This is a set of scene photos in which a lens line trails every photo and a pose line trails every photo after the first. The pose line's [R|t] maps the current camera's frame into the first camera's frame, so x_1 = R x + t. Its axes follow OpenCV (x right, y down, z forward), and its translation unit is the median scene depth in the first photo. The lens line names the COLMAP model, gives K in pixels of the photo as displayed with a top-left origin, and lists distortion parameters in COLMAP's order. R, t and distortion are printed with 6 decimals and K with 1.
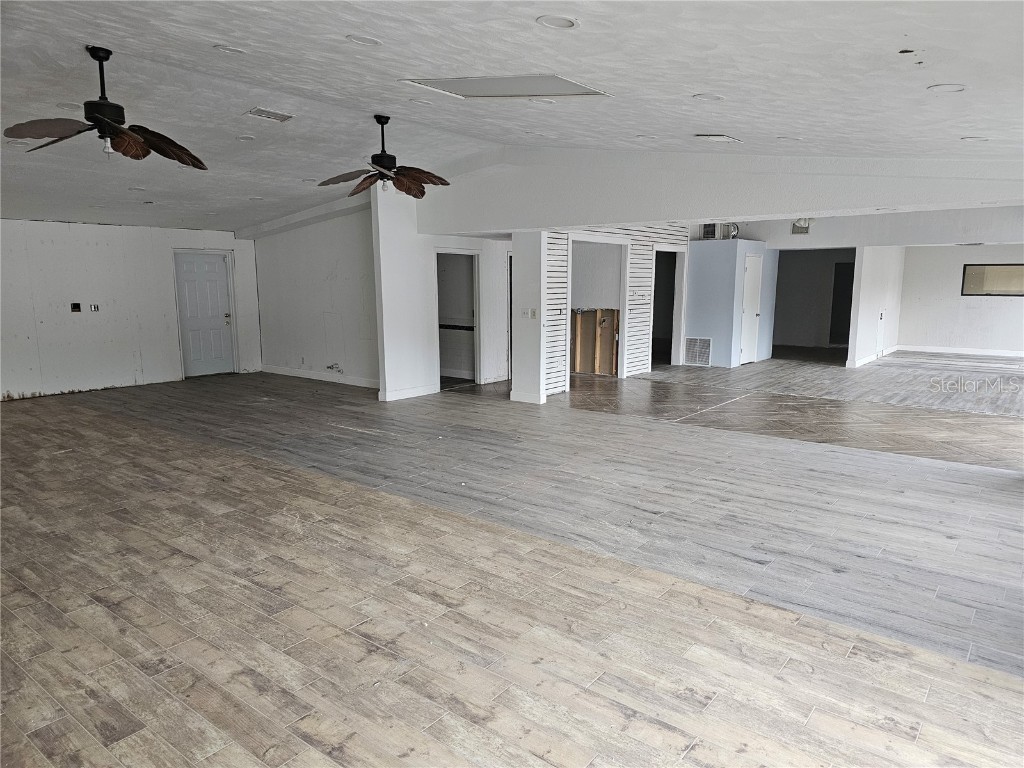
lens RADIAL K [[688.5, 0, 513.1], [0, 688.5, 387.7], [0, 0, 1]] dist [0.012572, -0.007882]
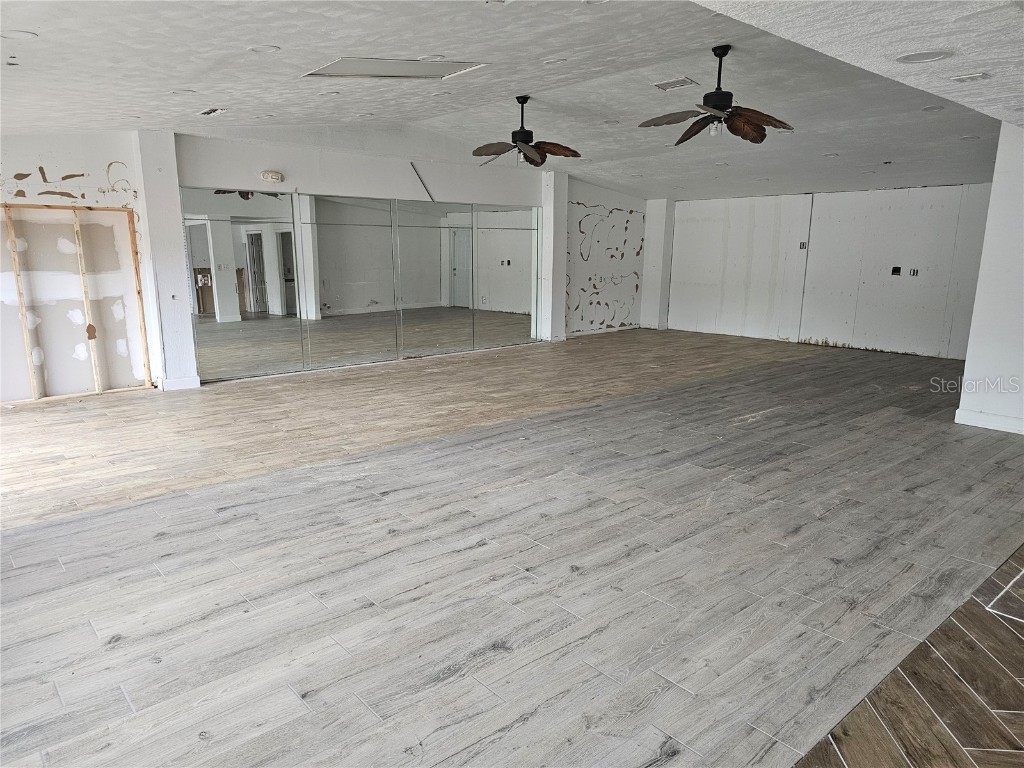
lens RADIAL K [[688.5, 0, 514.0], [0, 688.5, 384.5], [0, 0, 1]] dist [0.012572, -0.007882]
pose [[-0.174828, 0.196814, -0.964728, 1.062190], [-0.163063, 0.960500, 0.225502, -0.196568], [0.971002, 0.196736, -0.135829, 1.305444]]
